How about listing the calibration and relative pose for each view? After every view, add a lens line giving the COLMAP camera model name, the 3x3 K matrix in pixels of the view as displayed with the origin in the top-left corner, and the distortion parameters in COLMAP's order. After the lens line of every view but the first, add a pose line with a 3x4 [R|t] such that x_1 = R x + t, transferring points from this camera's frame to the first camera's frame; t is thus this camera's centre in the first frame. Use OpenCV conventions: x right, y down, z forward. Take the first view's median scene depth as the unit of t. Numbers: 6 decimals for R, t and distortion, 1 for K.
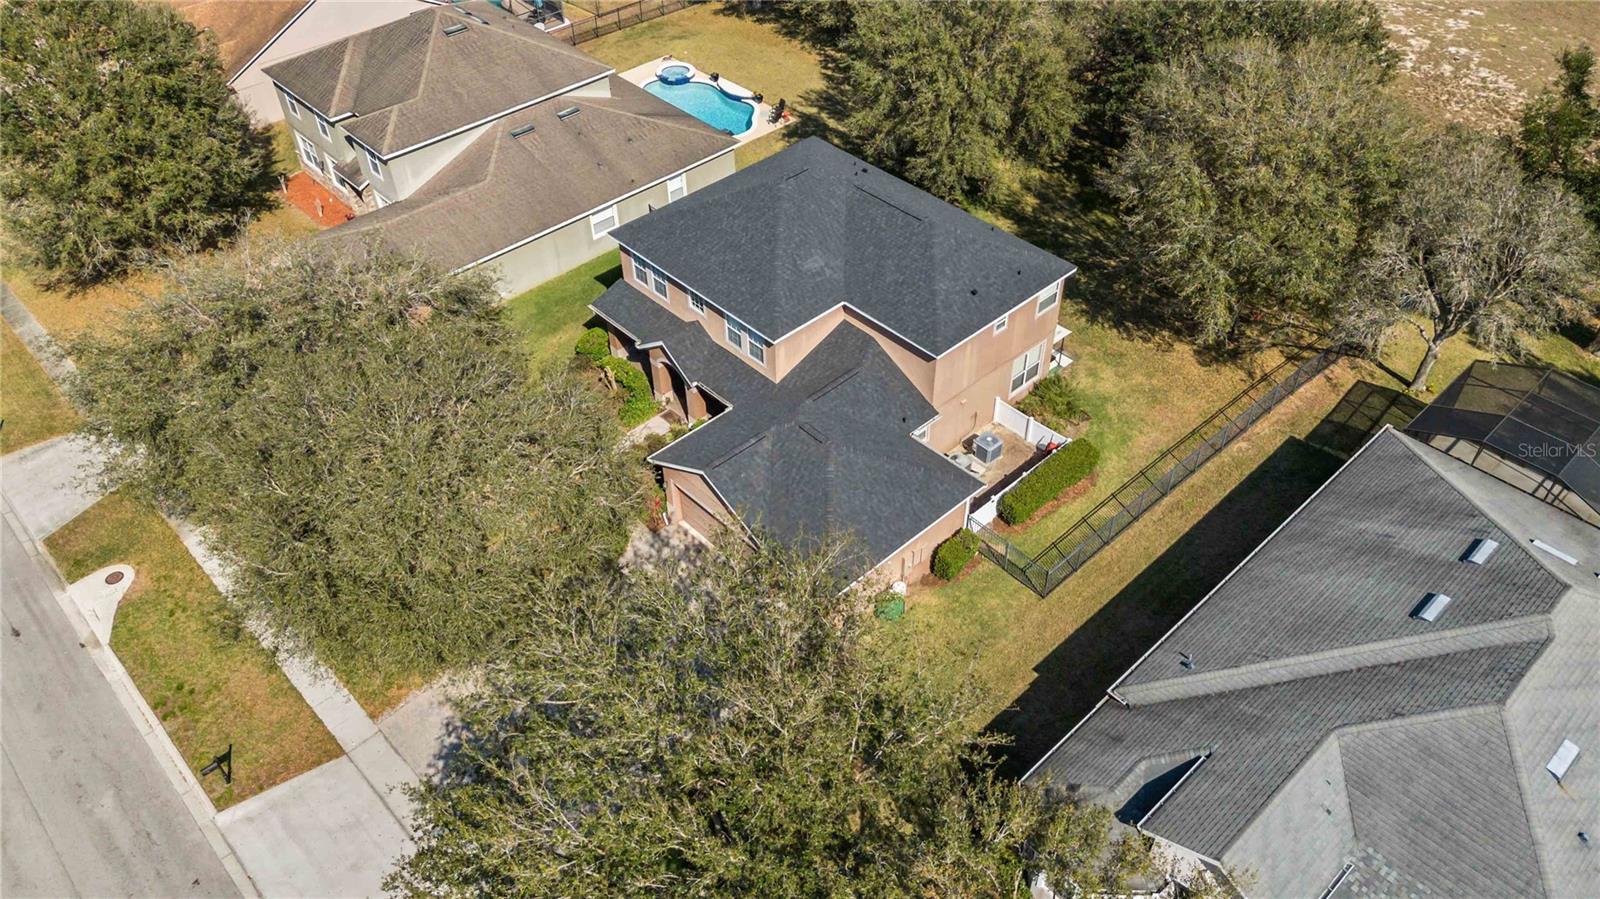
lens RADIAL K [[1194.2, 0, 800.0], [0, 1194.2, 449.5], [0, 0, 1]] dist [0.050650, -0.002231]
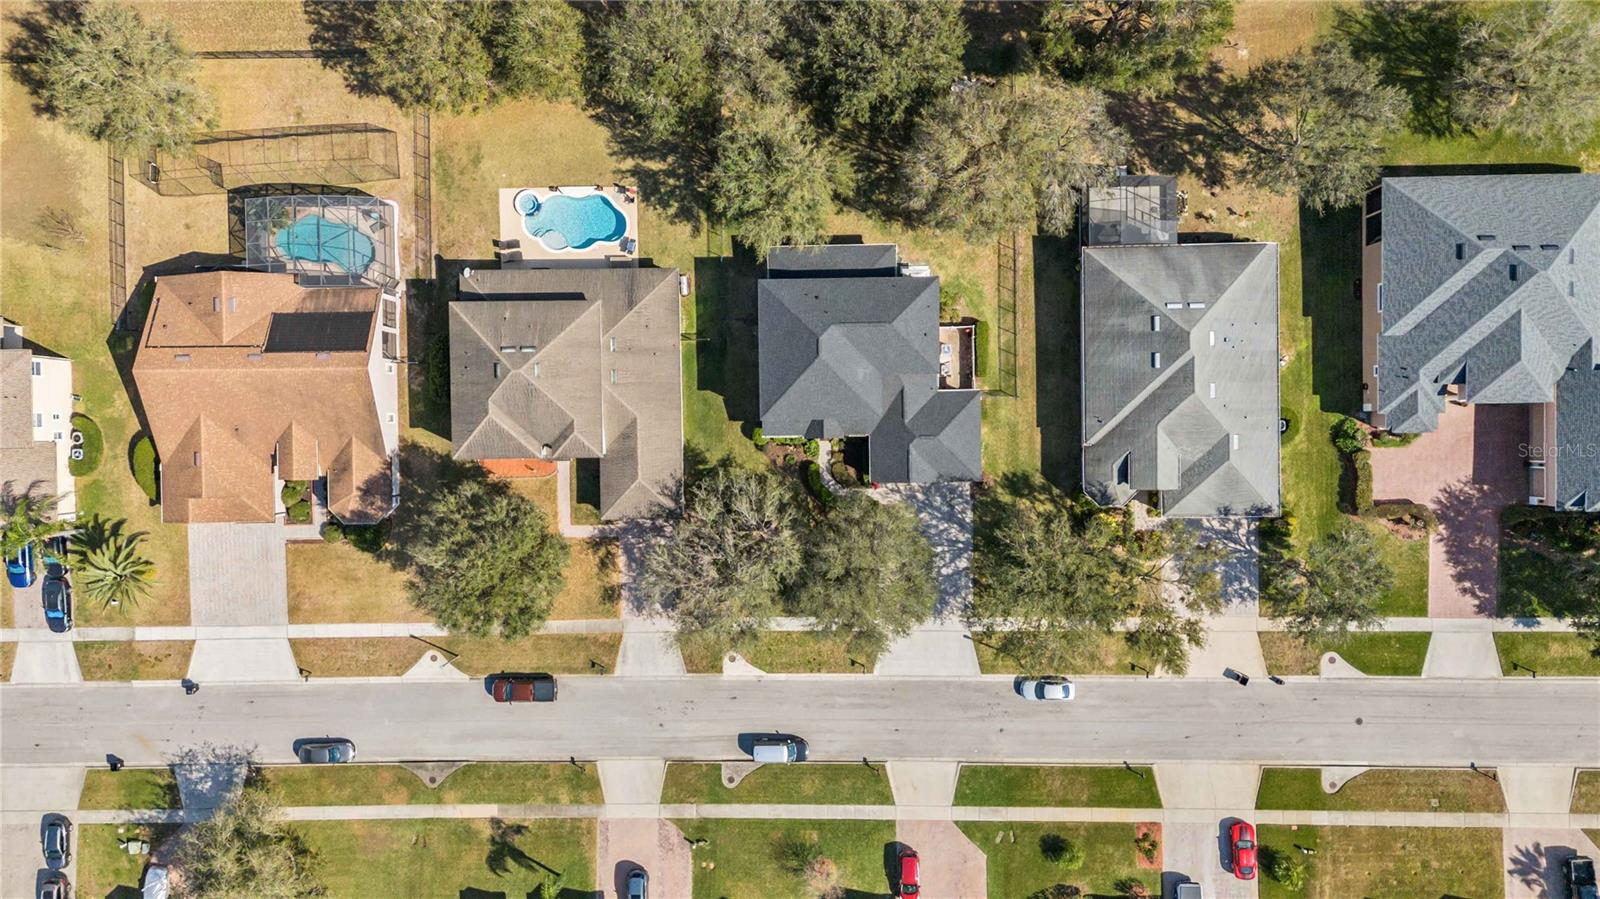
lens RADIAL K [[1194.2, 0, 800.0], [0, 1194.2, 449.5], [0, 0, 1]] dist [0.050650, -0.002231]
pose [[0.676780, -0.734053, -0.055986, -0.024342], [0.535323, 0.438495, 0.721908, -1.154165], [-0.505369, -0.518544, 0.689721, -0.329101]]
